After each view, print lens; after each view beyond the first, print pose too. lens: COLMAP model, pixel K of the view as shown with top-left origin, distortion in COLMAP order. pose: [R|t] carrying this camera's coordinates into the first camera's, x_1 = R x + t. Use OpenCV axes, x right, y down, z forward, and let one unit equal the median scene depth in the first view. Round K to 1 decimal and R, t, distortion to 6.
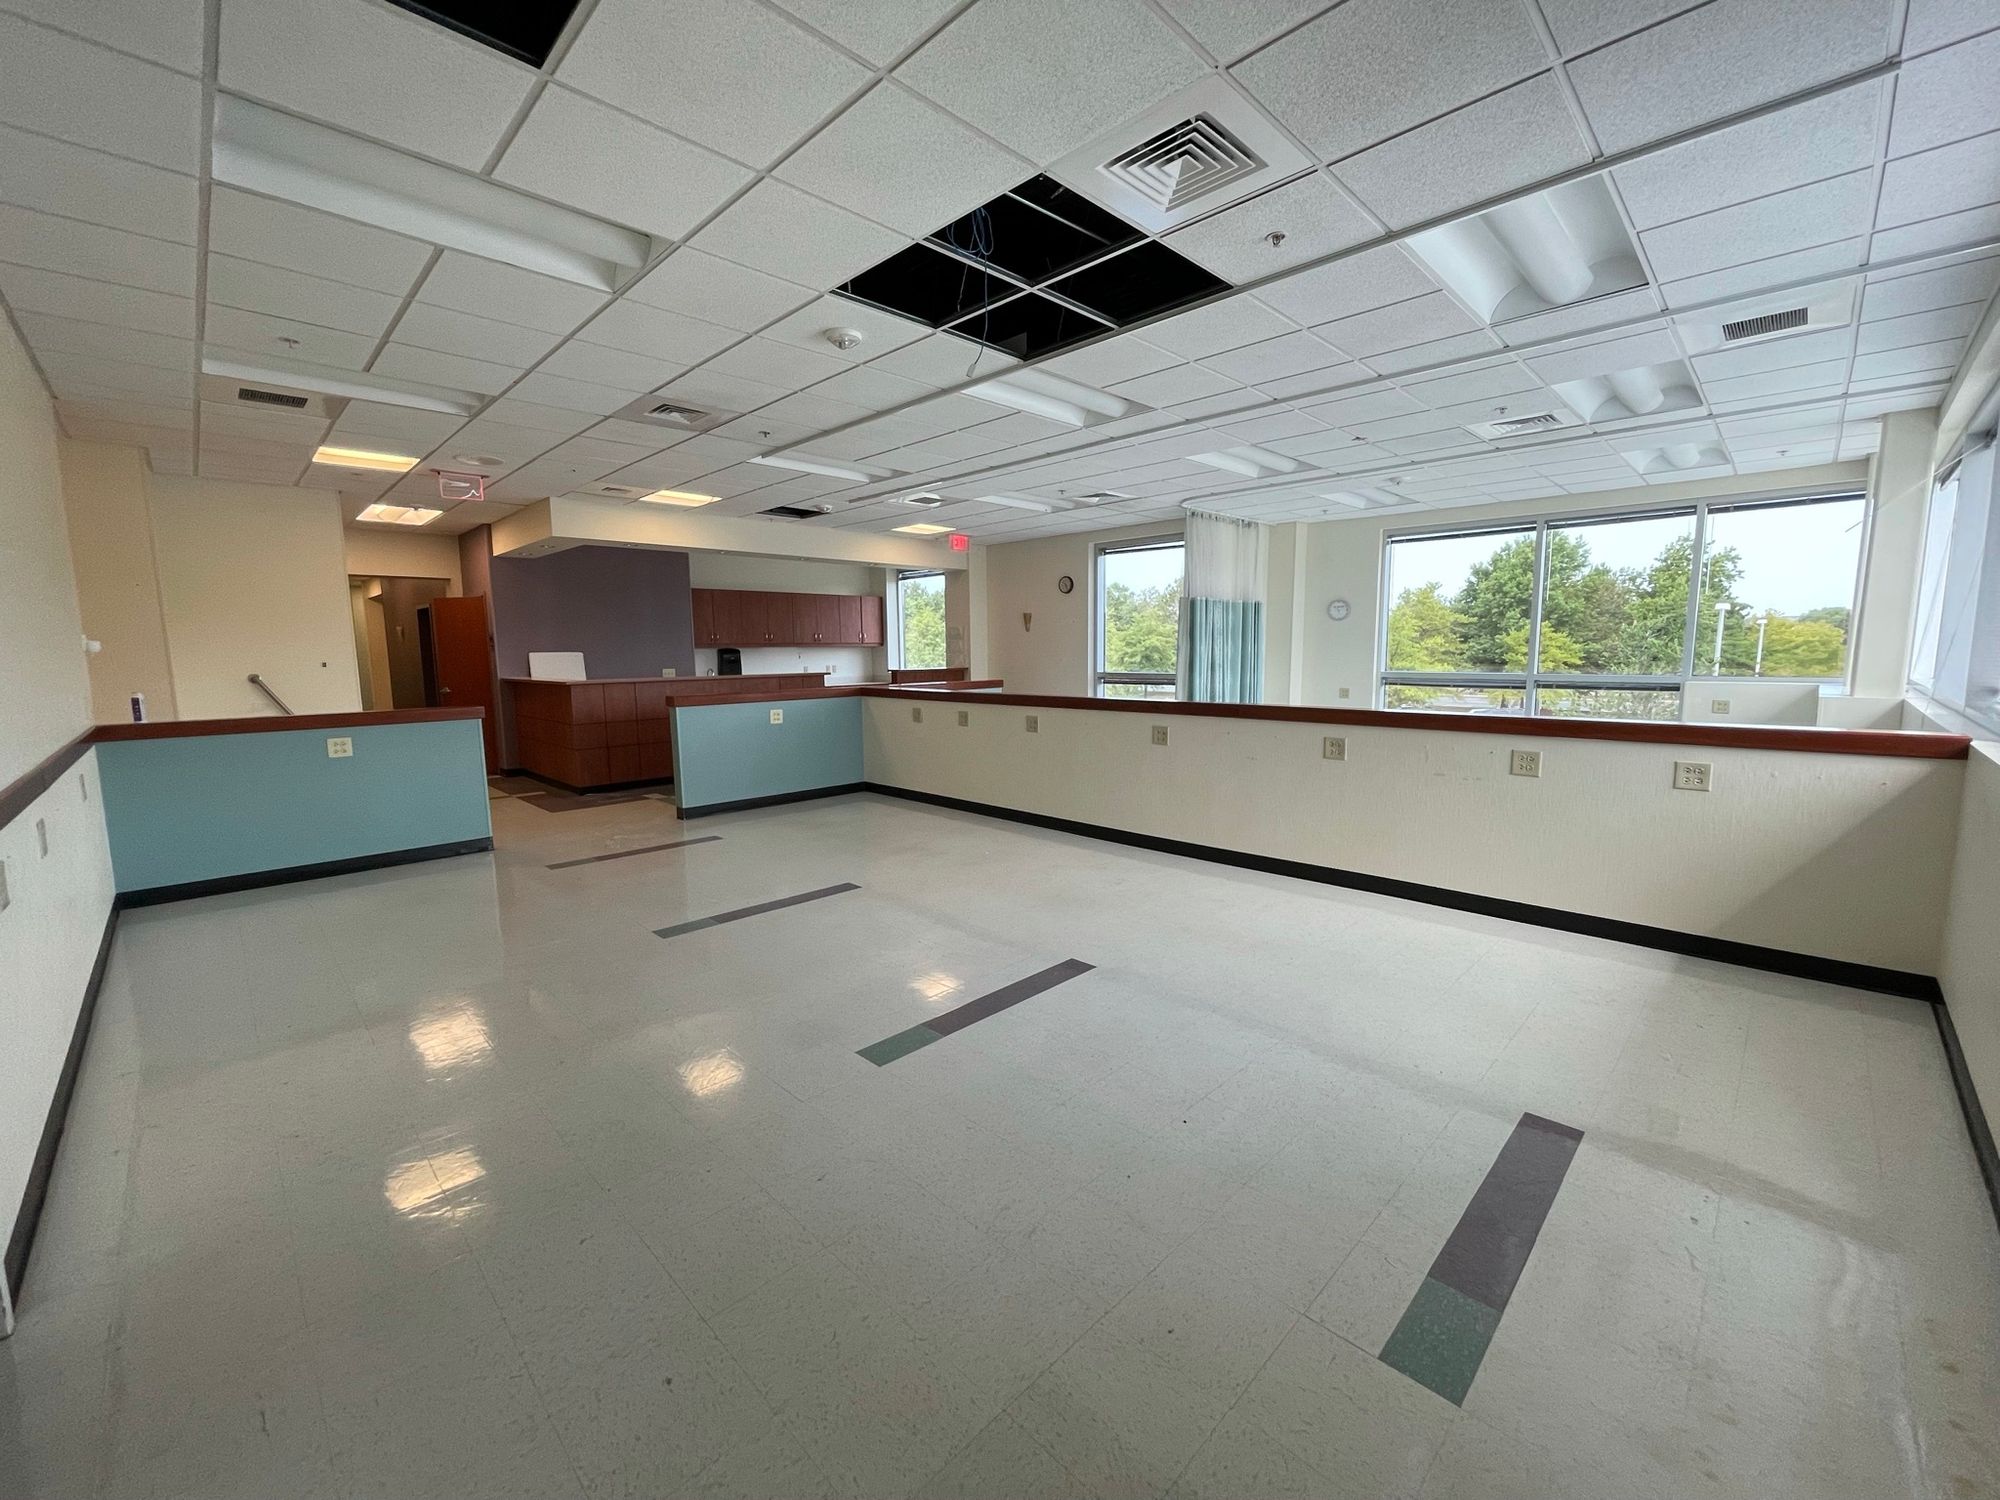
lens RADIAL K [[805.5, 0, 1000.4], [0, 805.5, 749.0], [0, 0, 1]] dist [-0.001530, -0.000102]
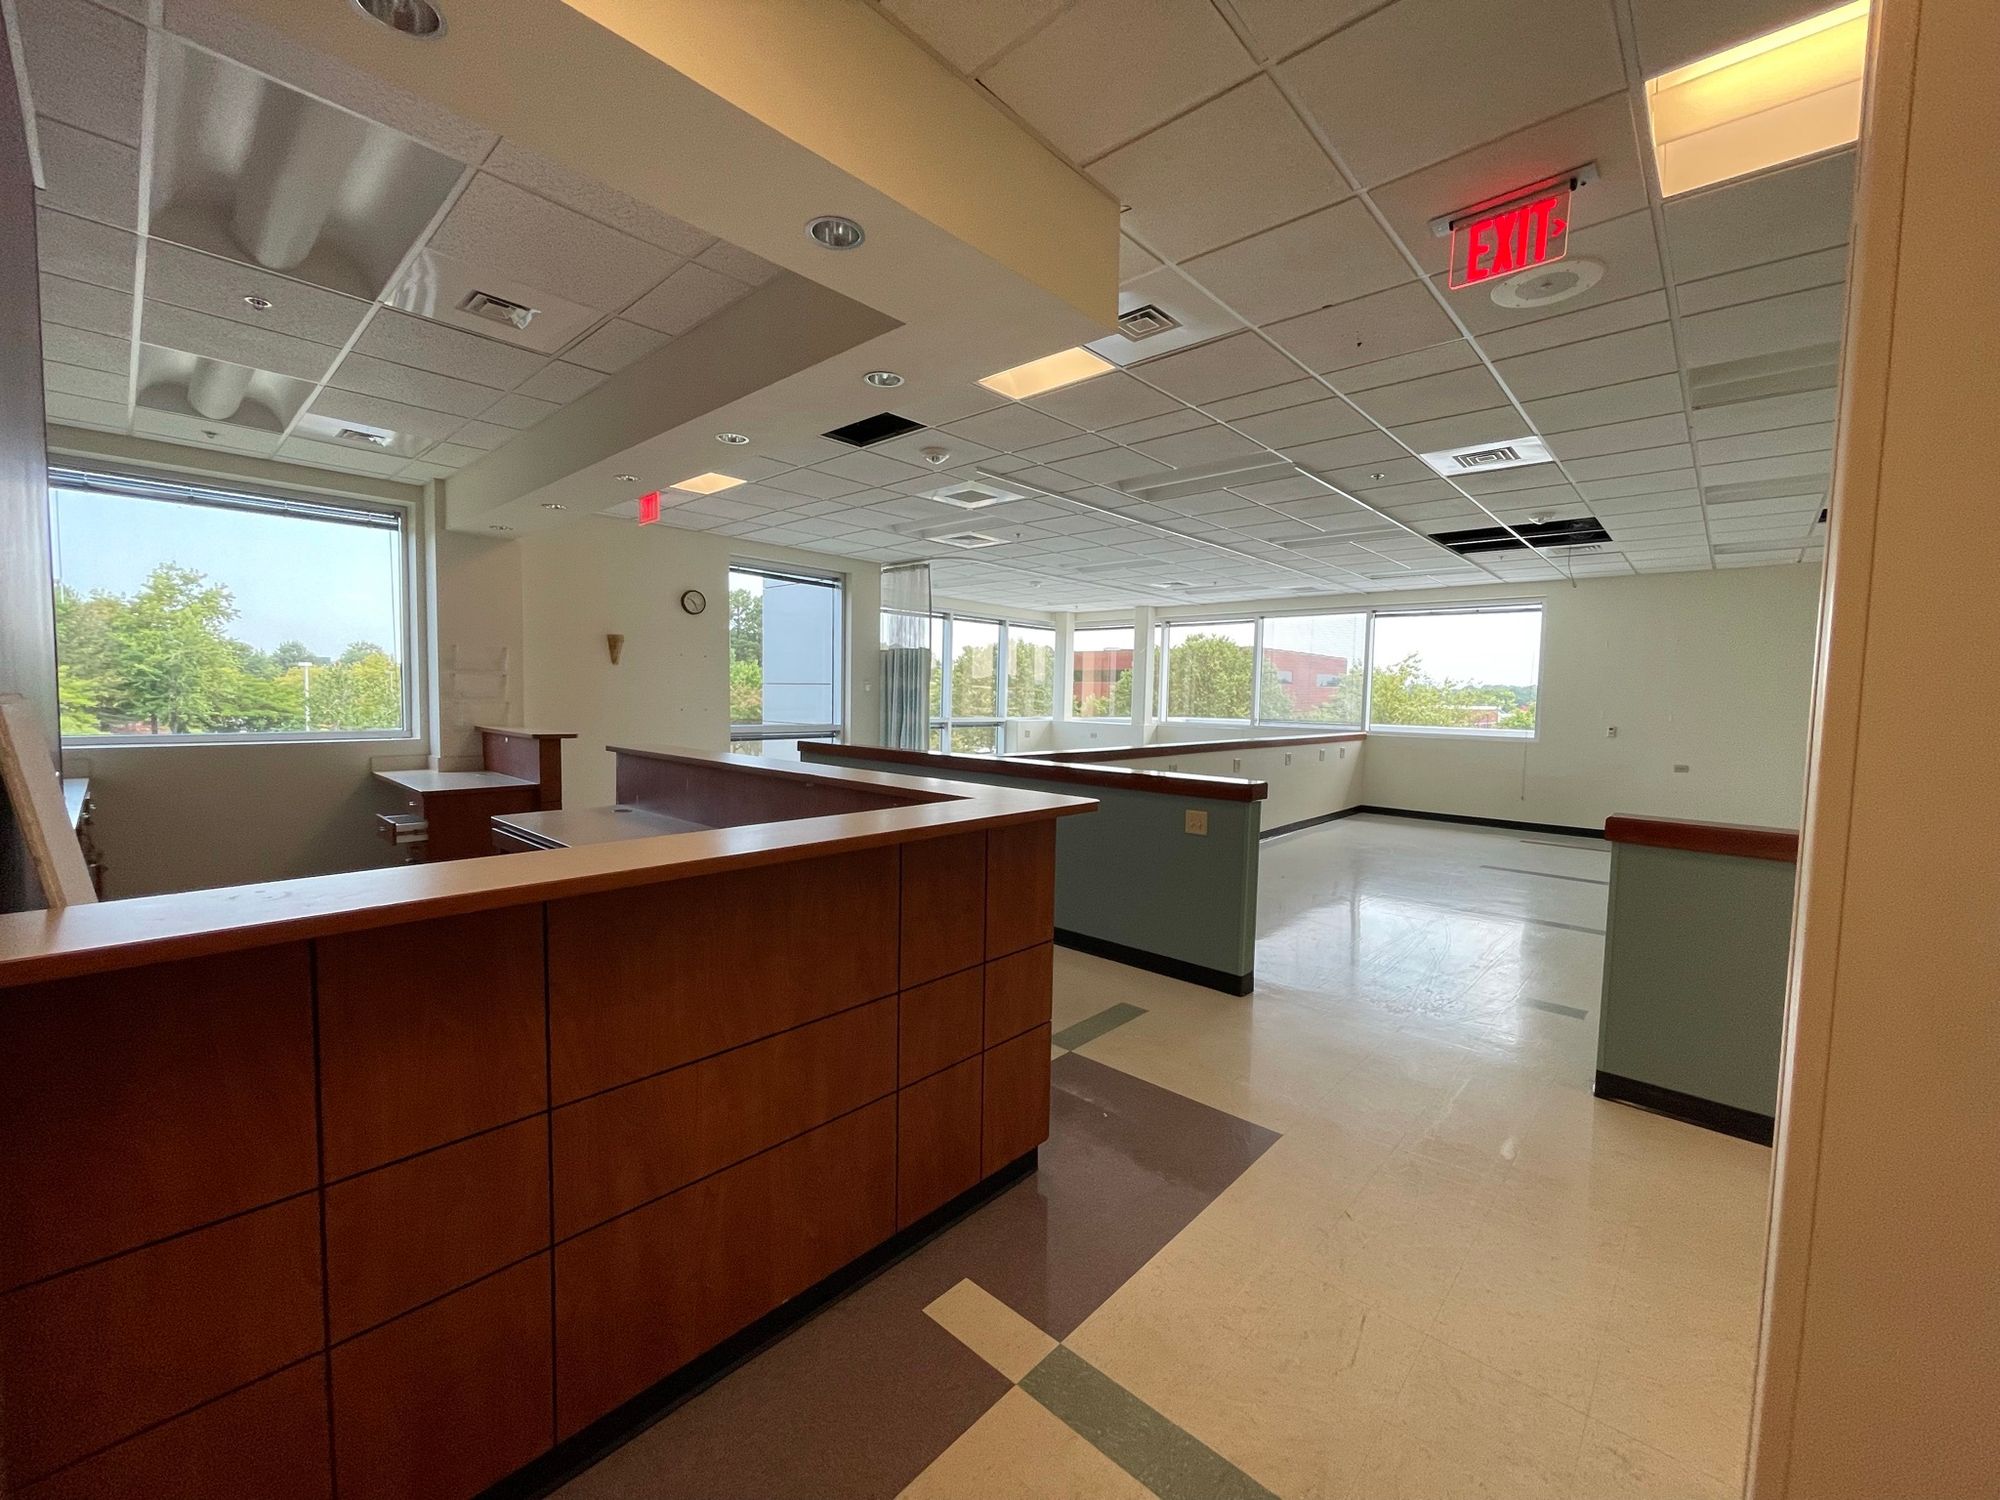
lens RADIAL K [[805.5, 0, 1003.0], [0, 805.5, 750.7], [0, 0, 1]] dist [-0.001530, -0.000102]
pose [[-0.048892, -0.055597, 0.997255, -0.112641], [0.102705, 0.992877, 0.060388, -0.015955], [-0.993510, 0.105376, -0.042834, 0.137973]]
